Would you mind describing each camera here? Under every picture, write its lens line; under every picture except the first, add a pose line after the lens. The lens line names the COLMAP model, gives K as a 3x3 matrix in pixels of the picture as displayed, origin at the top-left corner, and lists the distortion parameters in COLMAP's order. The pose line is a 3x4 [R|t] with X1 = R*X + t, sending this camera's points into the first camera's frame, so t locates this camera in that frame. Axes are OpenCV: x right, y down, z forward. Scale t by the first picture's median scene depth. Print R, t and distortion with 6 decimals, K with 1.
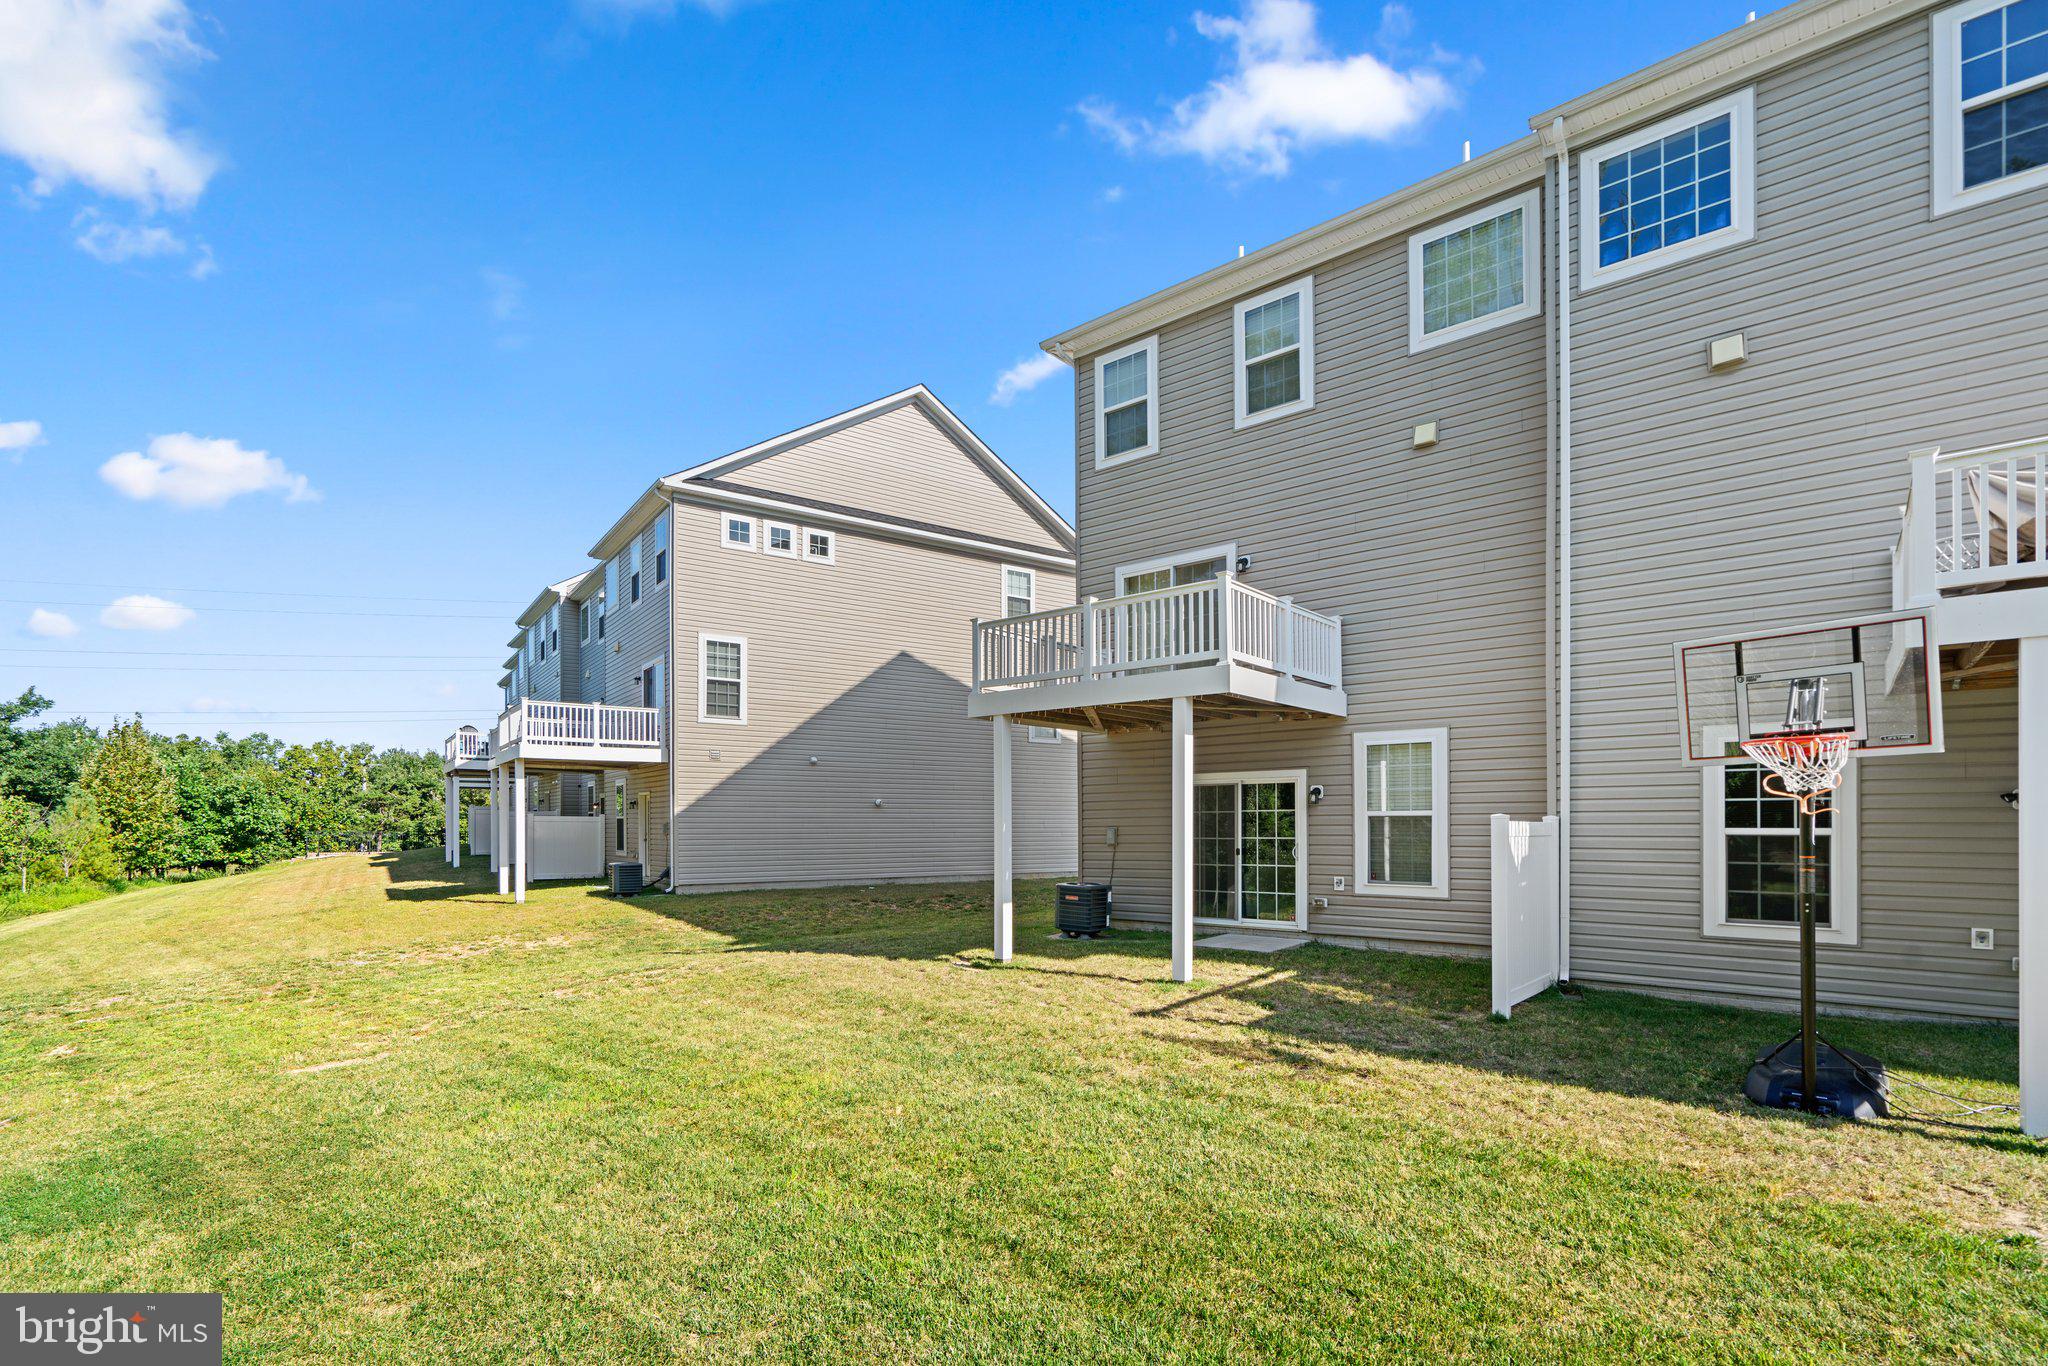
lens RADIAL K [[879.3, 0, 1022.8], [0, 879.3, 633.8], [0, 0, 1]] dist [0.011954, 0.000146]
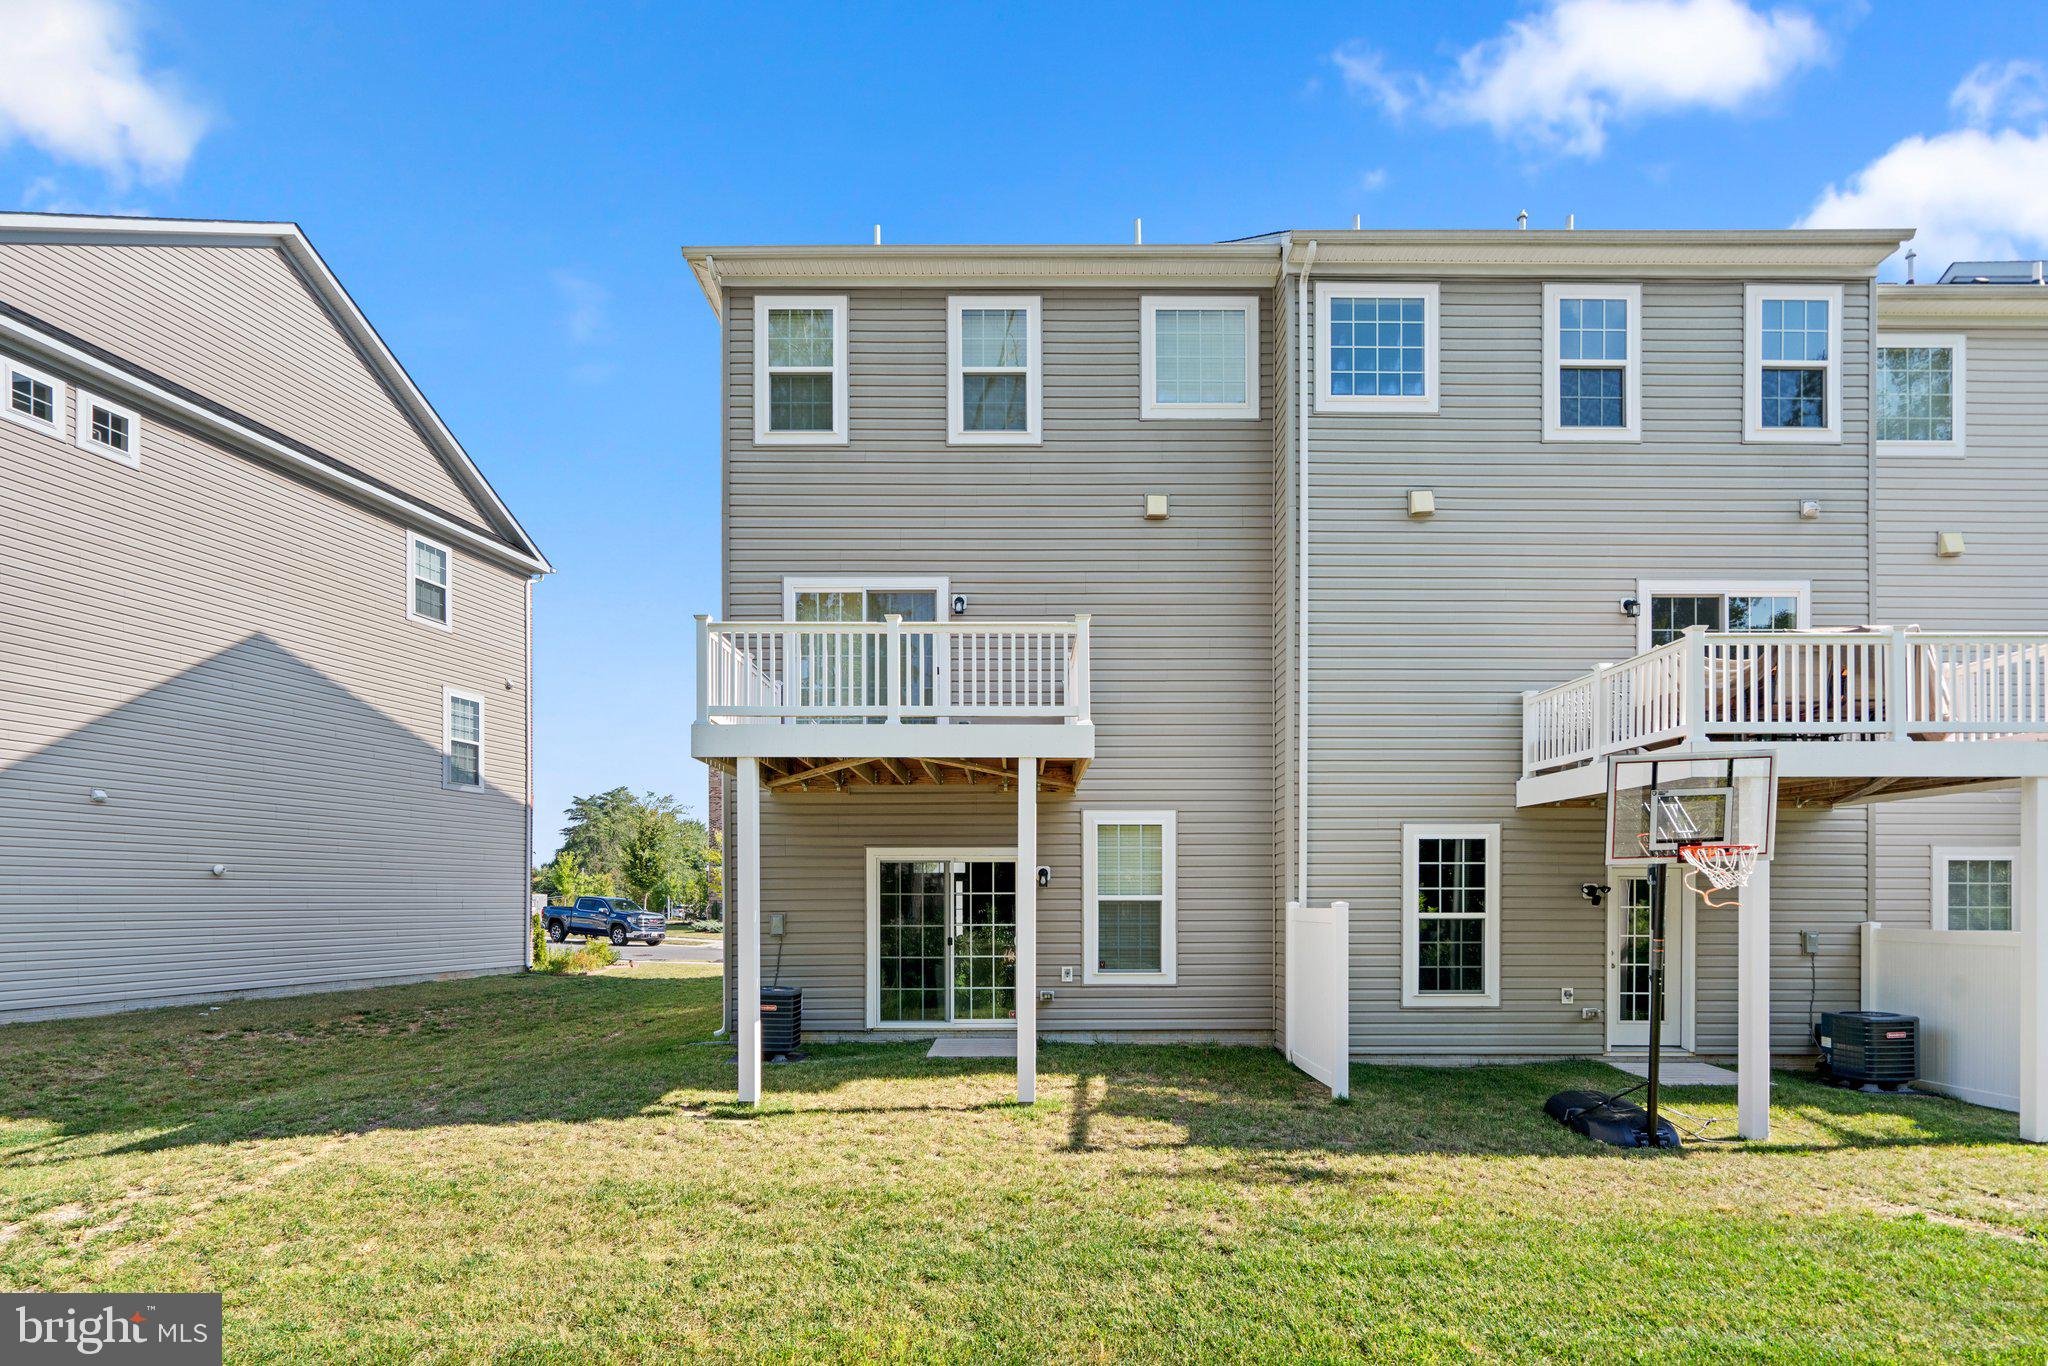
lens RADIAL K [[1003.0, 0, 1018.7], [0, 1003.0, 727.4], [0, 0, 1]] dist [-0.000394, 0.001034]
pose [[0.785887, 0.108023, 0.608861, -0.300076], [-0.133304, 0.991068, -0.003771, 0.036742], [-0.603830, -0.078200, 0.793268, 0.202531]]
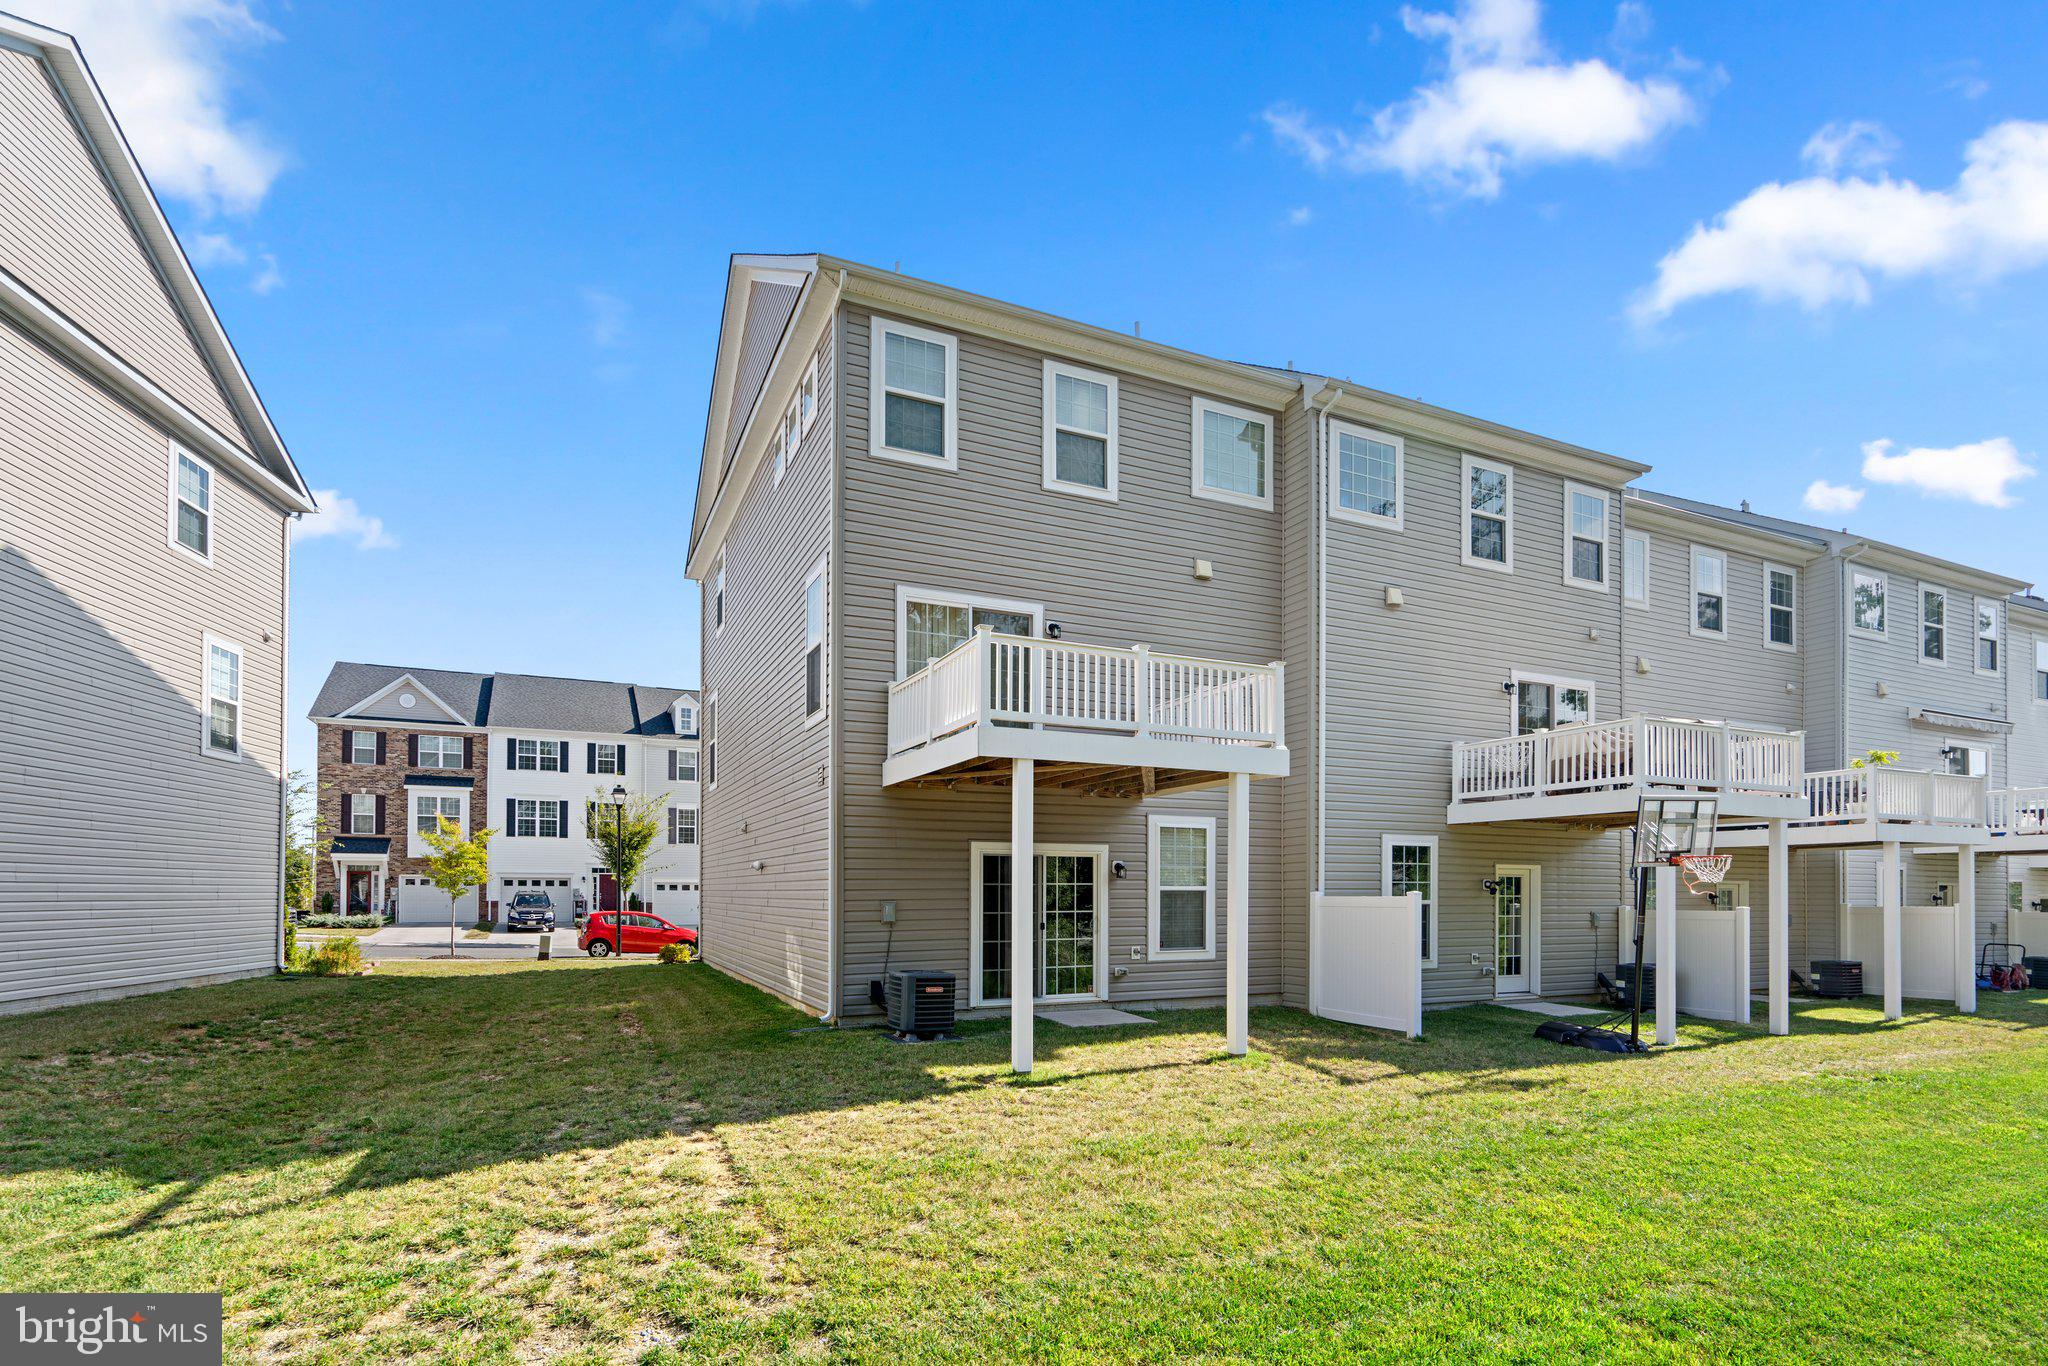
lens RADIAL K [[931.5, 0, 1019.5], [0, 931.5, 712.9], [0, 0, 1]] dist [-0.002352, 0.000793]
pose [[0.471390, 0.171744, 0.865041, -0.701492], [-0.189971, 0.977603, -0.090570, 0.121492], [-0.861221, -0.121639, 0.493459, 0.567919]]
